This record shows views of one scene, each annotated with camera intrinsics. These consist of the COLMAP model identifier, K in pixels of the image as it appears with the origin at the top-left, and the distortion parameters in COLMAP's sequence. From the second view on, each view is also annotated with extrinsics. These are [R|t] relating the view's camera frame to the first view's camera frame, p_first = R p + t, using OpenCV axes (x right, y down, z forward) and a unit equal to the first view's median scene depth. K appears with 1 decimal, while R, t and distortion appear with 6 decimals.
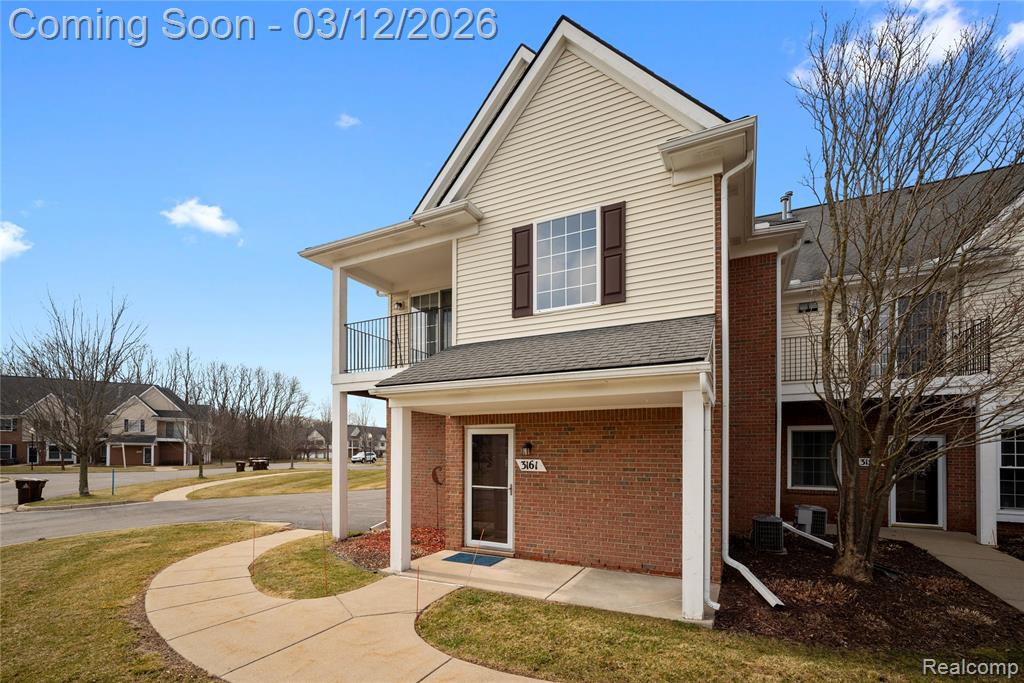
lens RADIAL K [[447.0, 0, 514.3], [0, 447.0, 444.5], [0, 0, 1]] dist [-0.001083, 0.000092]
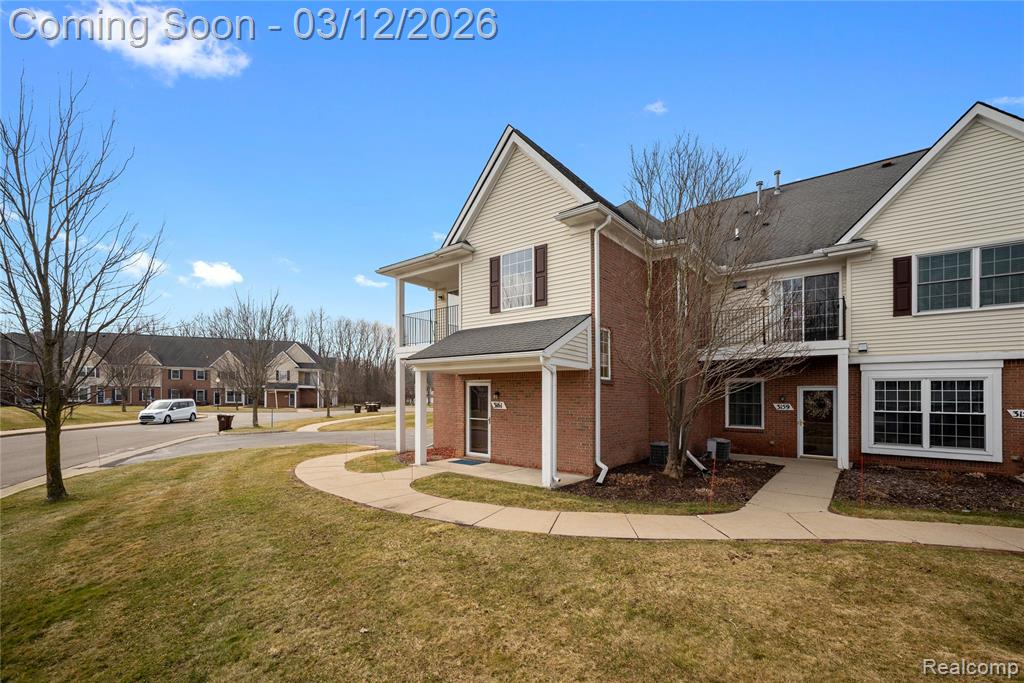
lens RADIAL K [[467.1, 0, 512.3], [0, 467.1, 392.5], [0, 0, 1]] dist [0.000900, 0.000136]
pose [[0.970249, 0.001938, -0.242101, 0.463560], [-0.000842, 0.999989, 0.004632, -0.007672], [0.242107, -0.004291, 0.970240, -0.589422]]
